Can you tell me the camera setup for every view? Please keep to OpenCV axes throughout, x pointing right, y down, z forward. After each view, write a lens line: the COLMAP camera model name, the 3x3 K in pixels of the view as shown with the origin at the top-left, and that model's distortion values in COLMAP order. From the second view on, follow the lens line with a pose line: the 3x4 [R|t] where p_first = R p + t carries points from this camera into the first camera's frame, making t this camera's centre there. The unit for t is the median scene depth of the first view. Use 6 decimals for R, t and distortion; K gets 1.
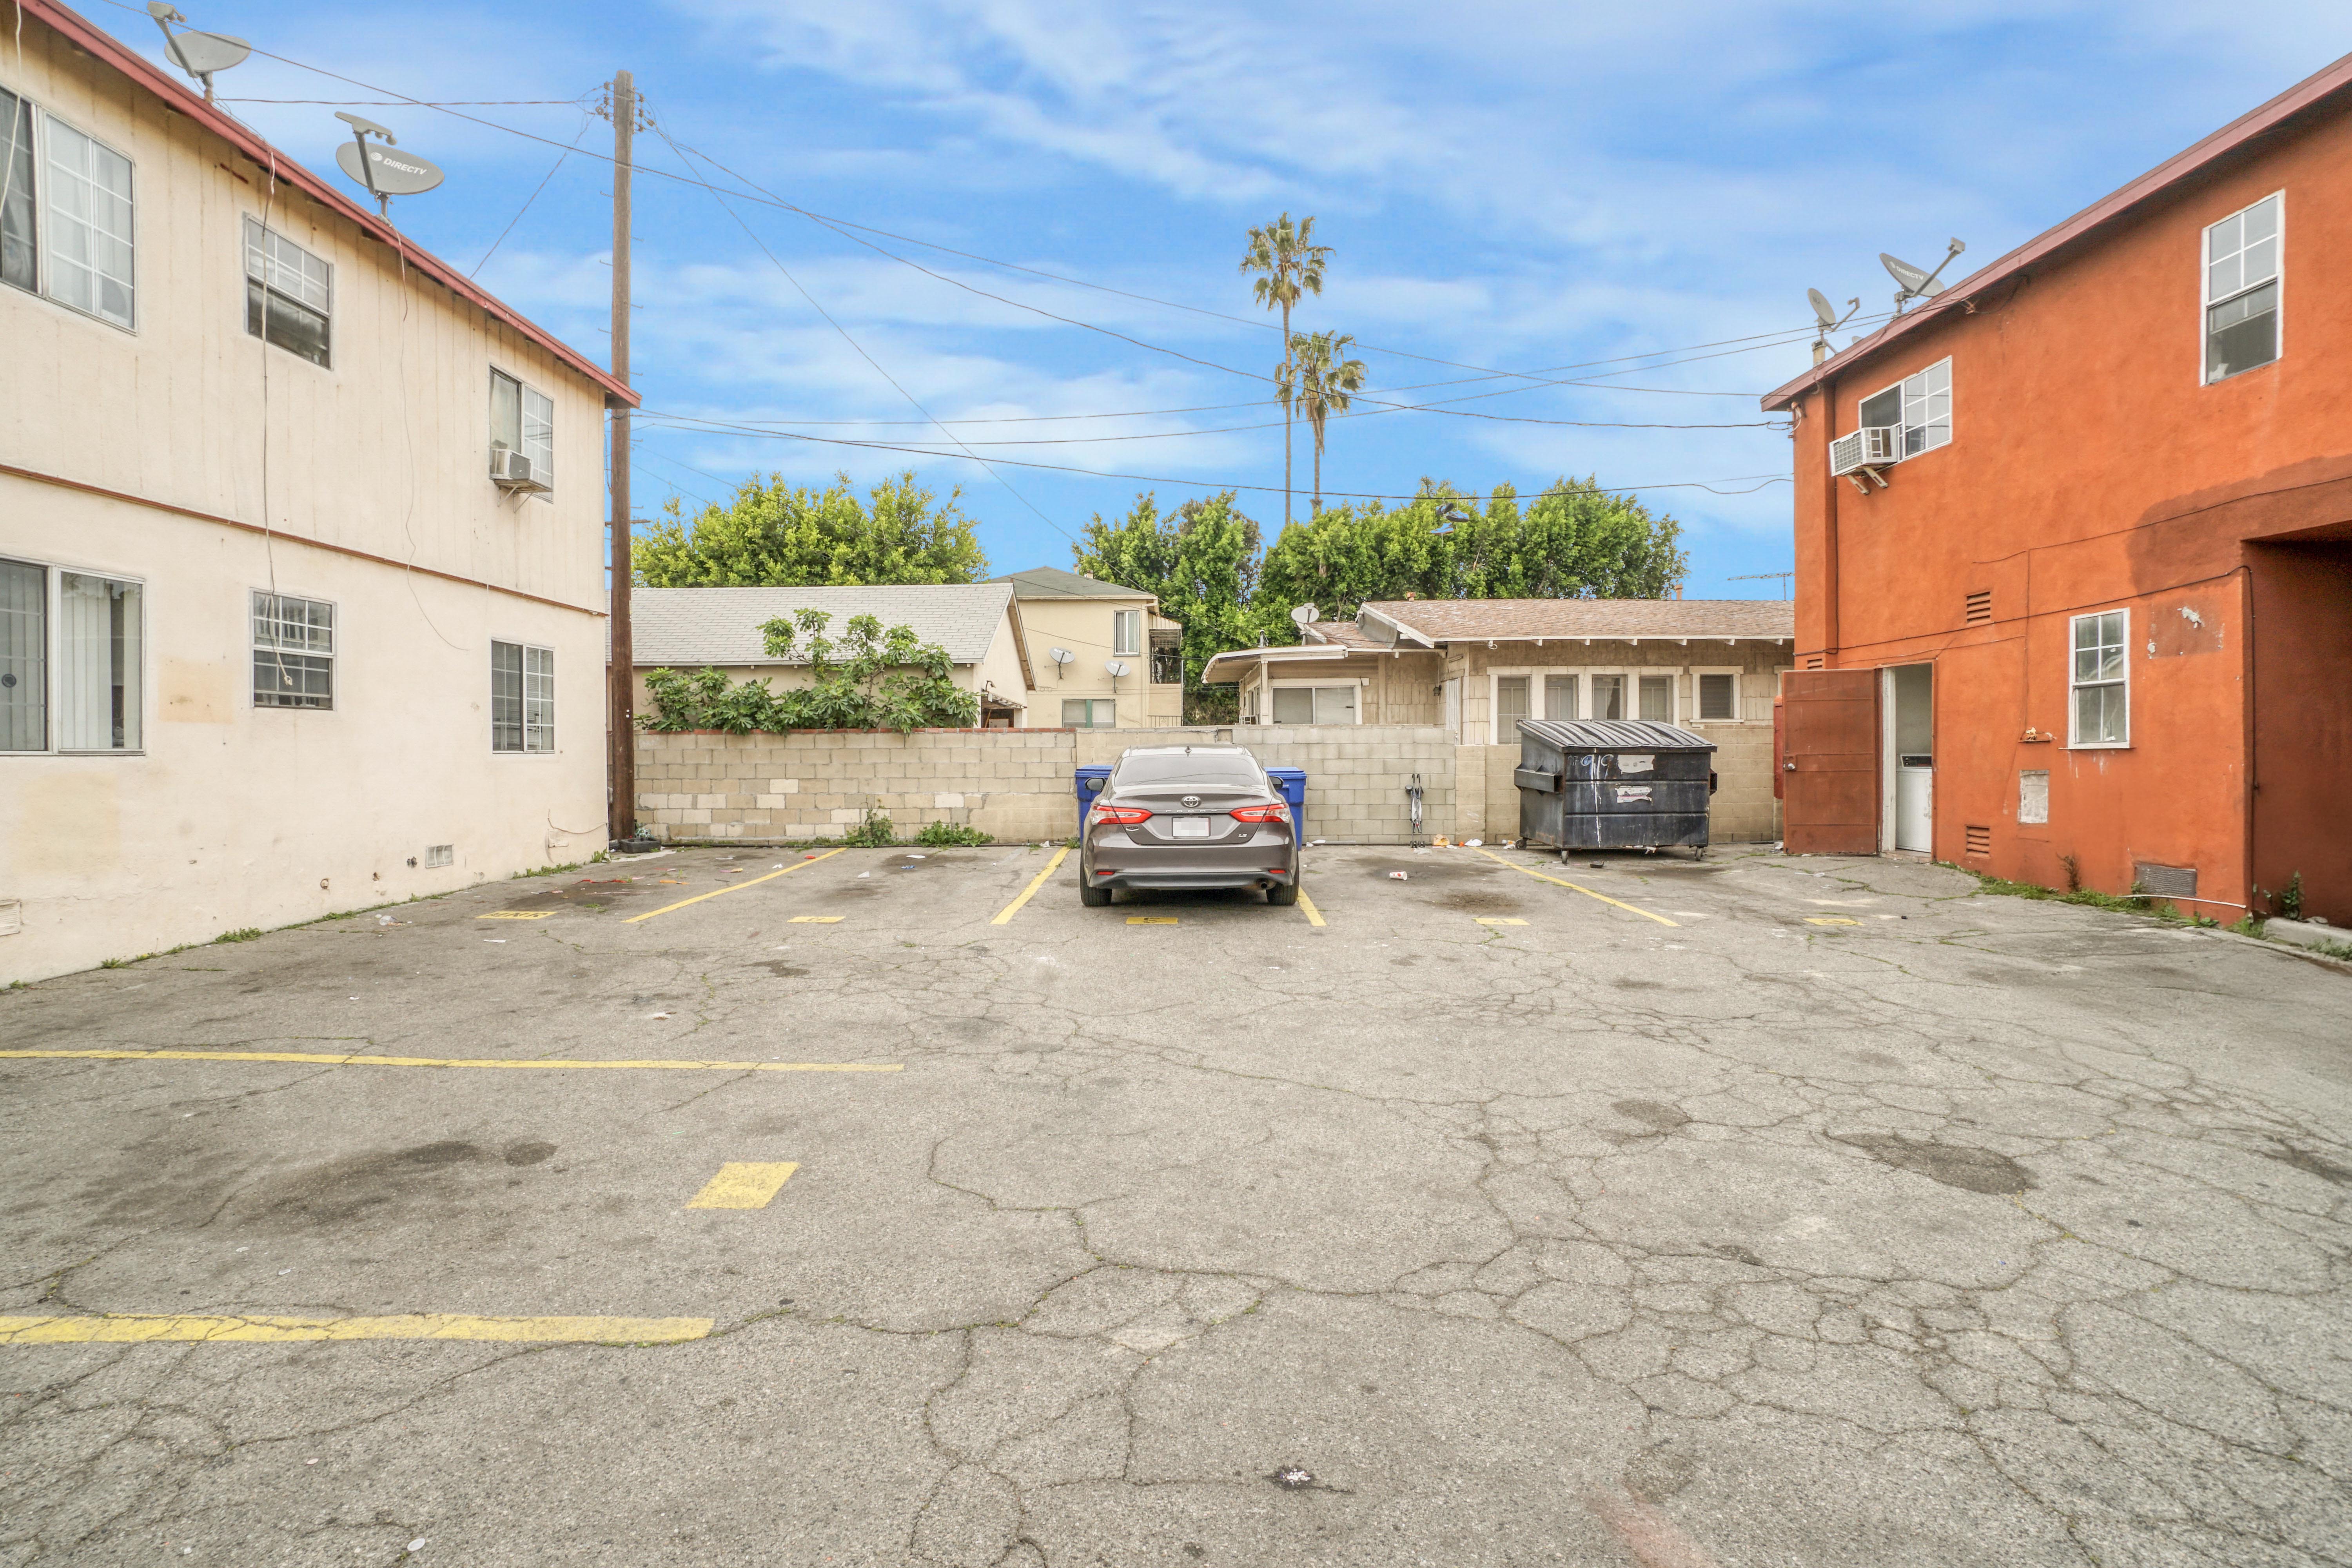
lens RADIAL K [[1112.8, 0, 1155.2], [0, 1112.8, 766.2], [0, 0, 1]] dist [-0.060205, 0.024773]
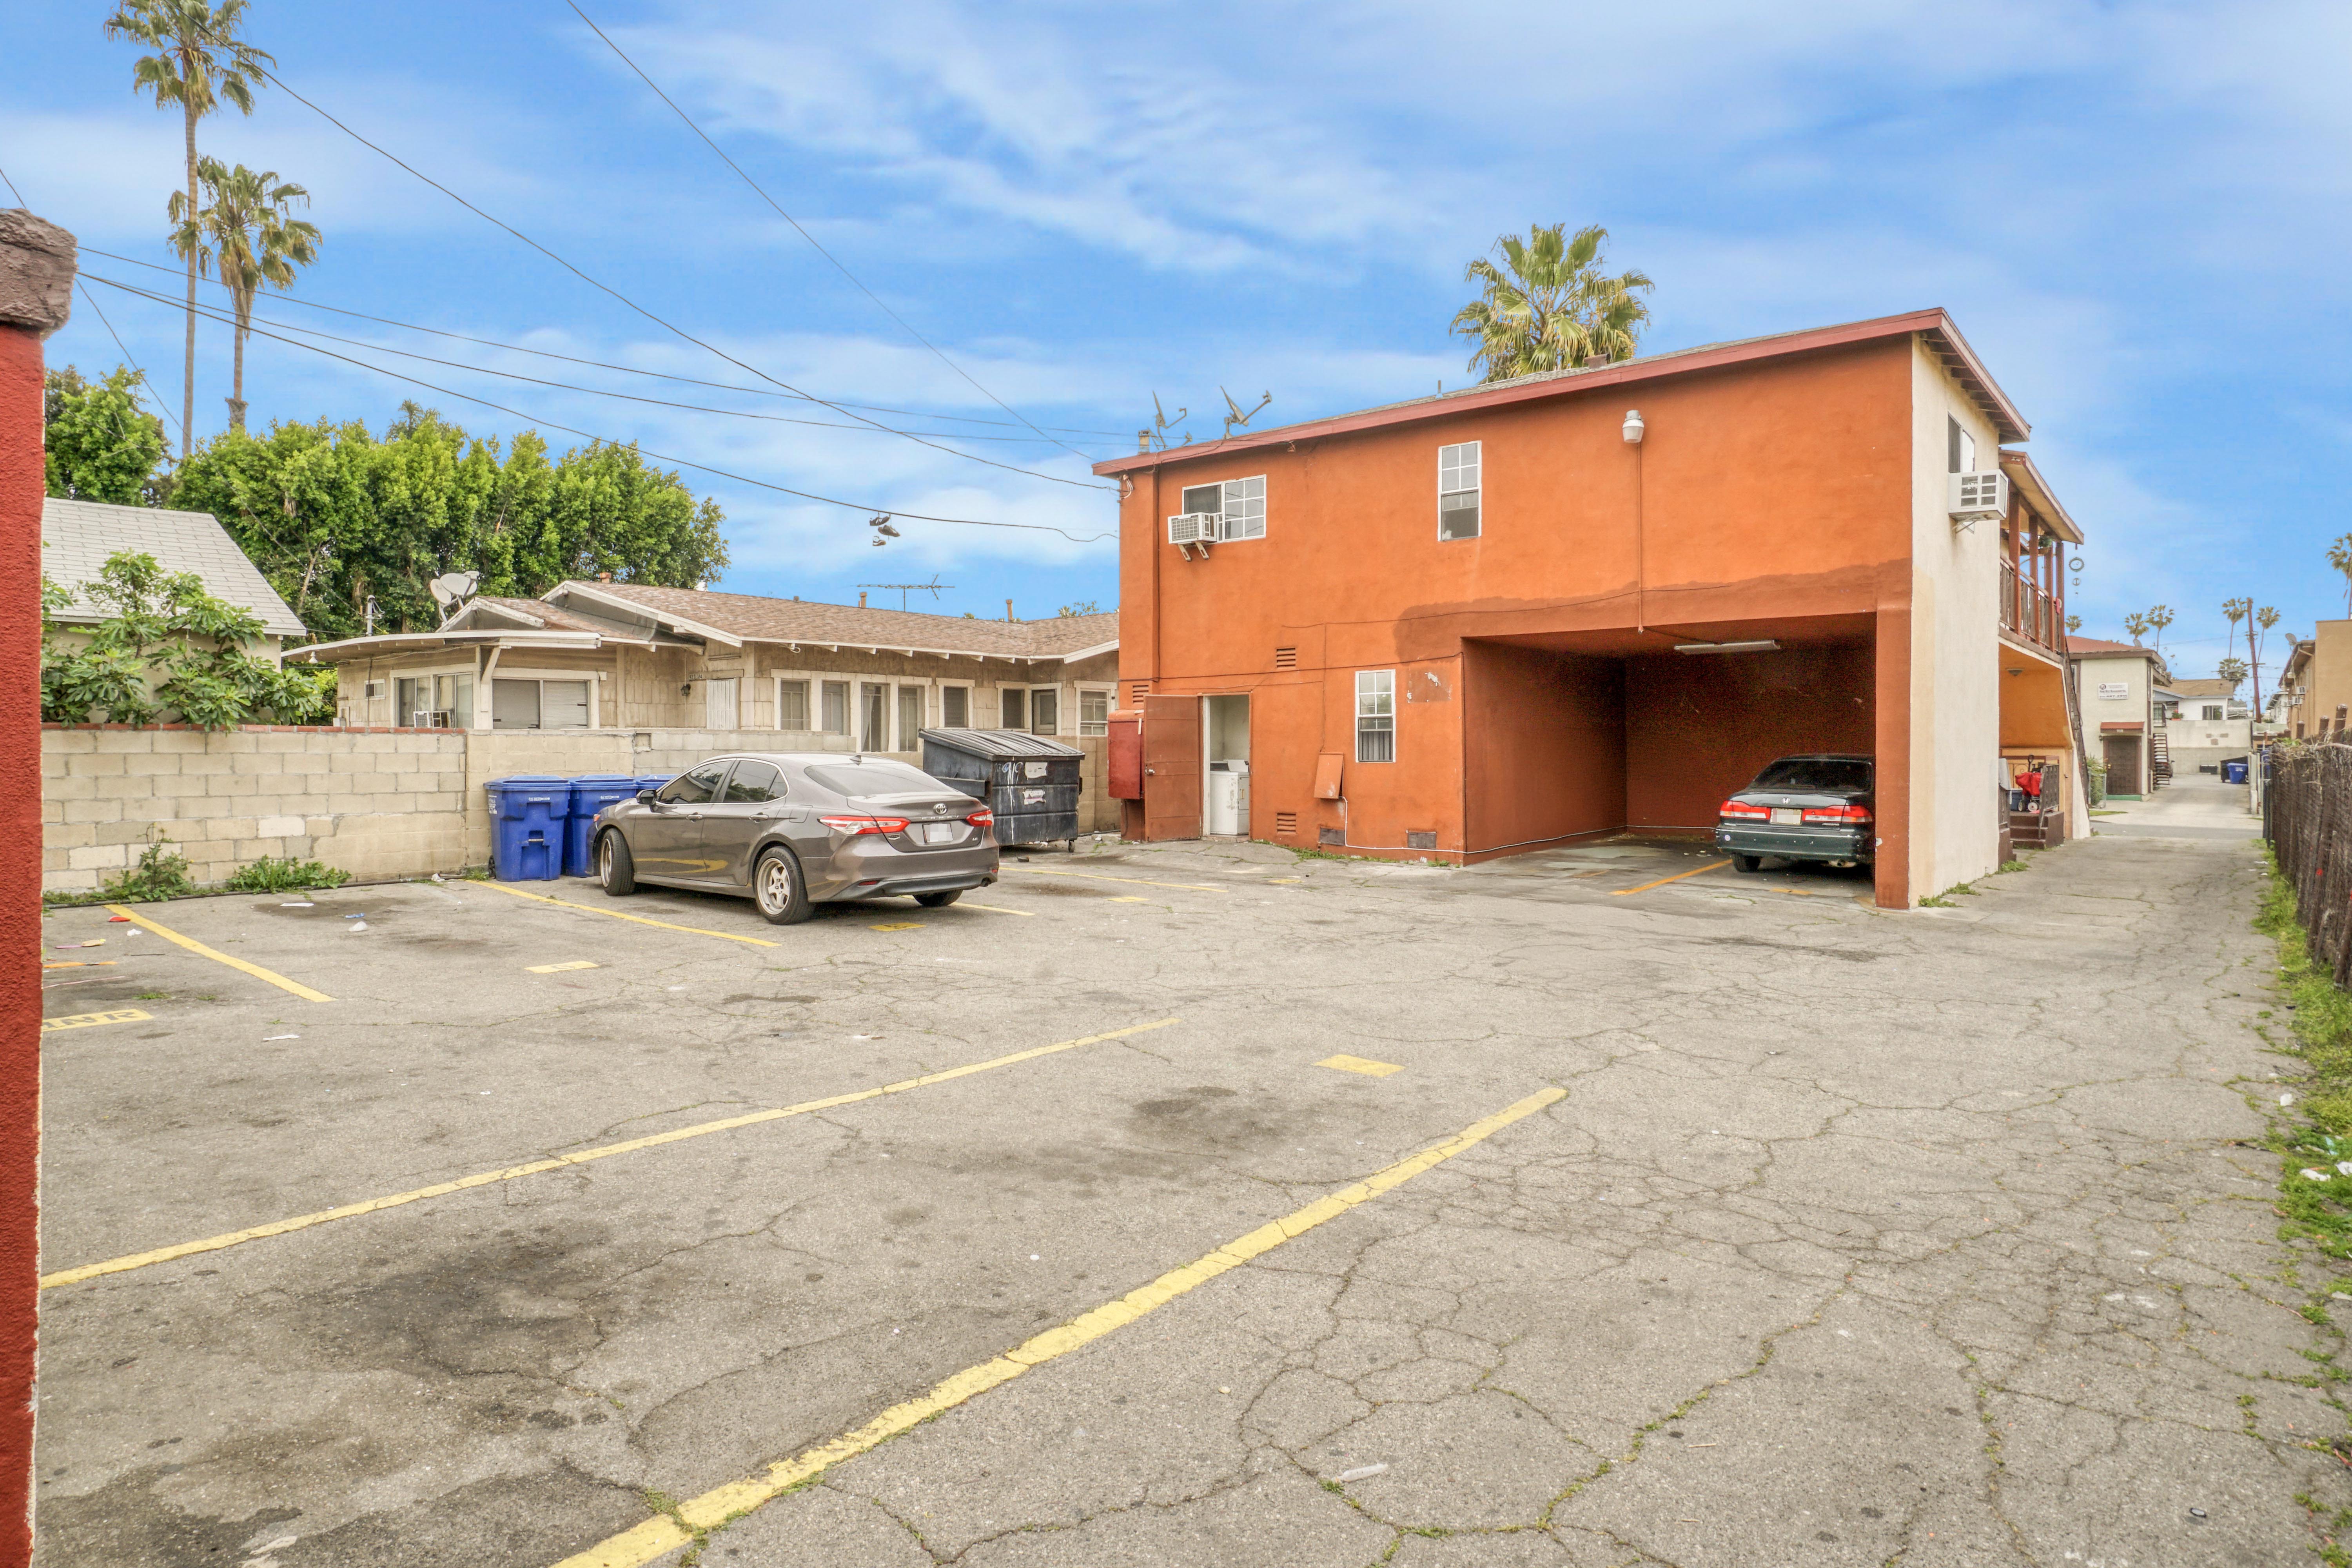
lens RADIAL K [[1324.6, 0, 1165.7], [0, 1324.6, 745.8], [0, 0, 1]] dist [-0.016325, 0.001120]
pose [[0.631018, 0.008281, 0.775724, -0.595294], [0.006674, 0.999848, -0.016102, -0.004664], [-0.775740, 0.015338, 0.630867, 0.027552]]
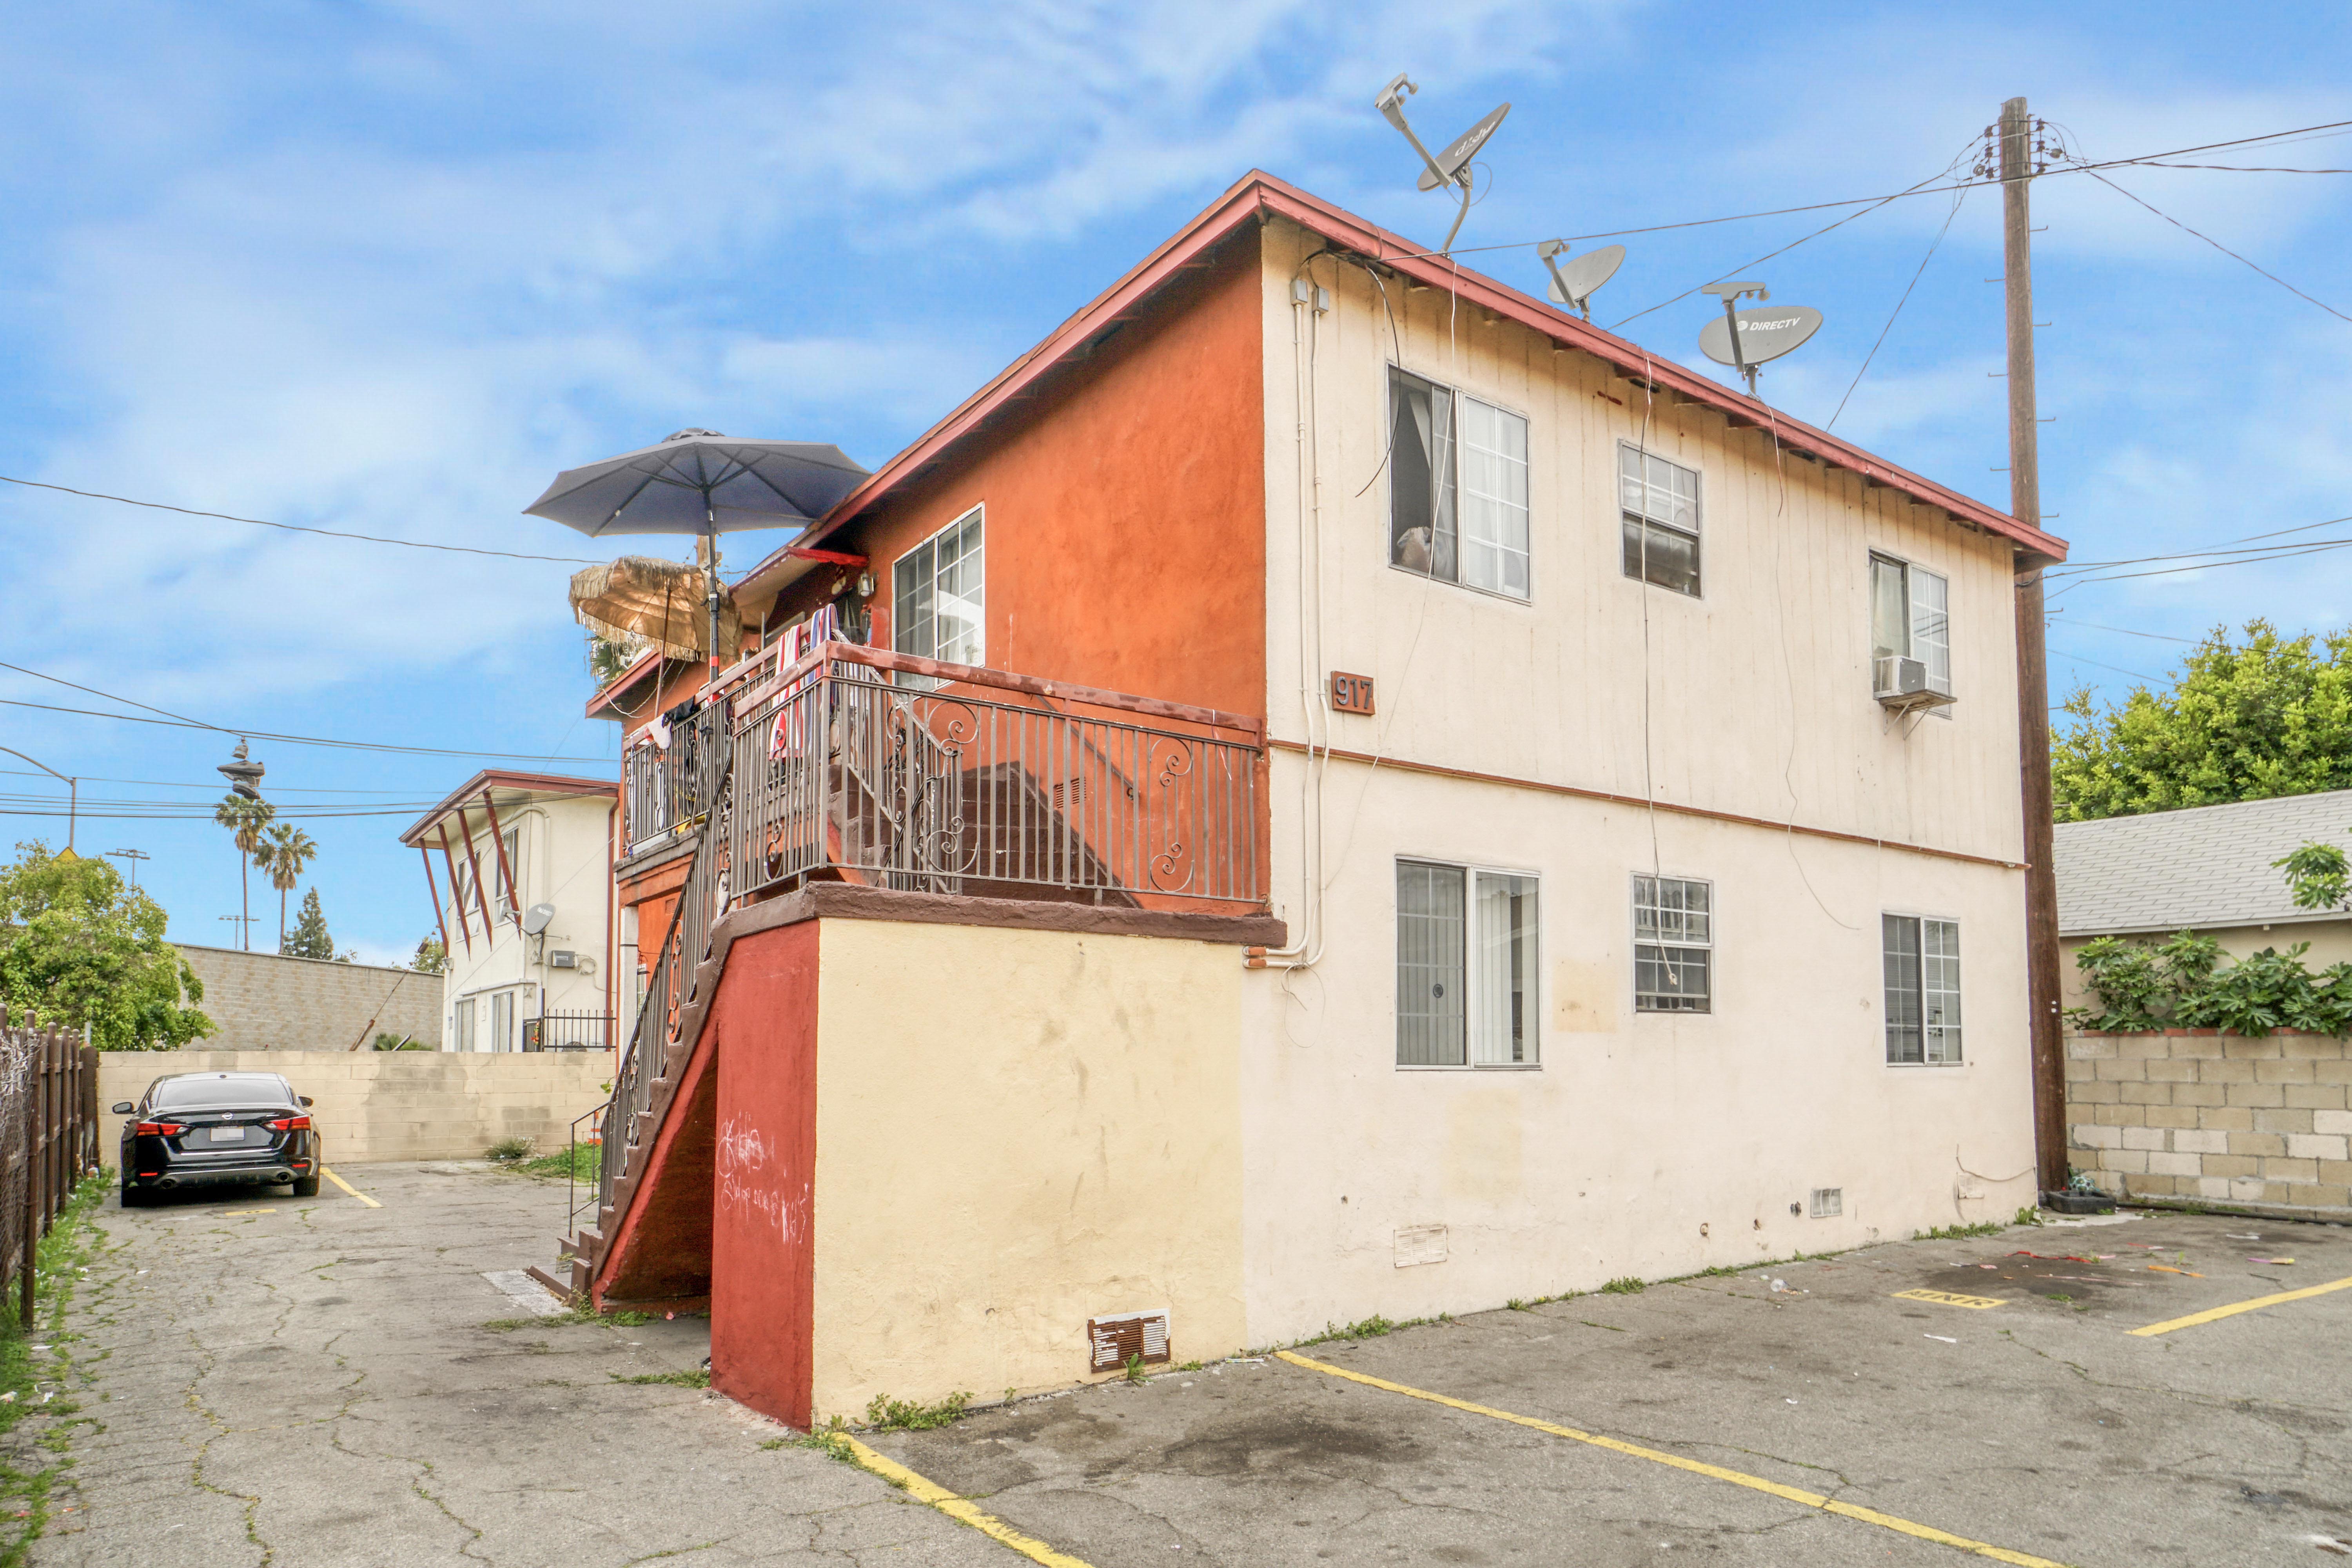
lens RADIAL K [[1448.2, 0, 1171.7], [0, 1448.2, 982.9], [0, 0, 1]] dist [-0.004143, 0.001204]
pose [[0.589231, -0.039382, -0.807004, -0.092087], [-0.011838, 0.998283, -0.057361, -0.005742], [0.807878, 0.043352, 0.587754, 0.030174]]
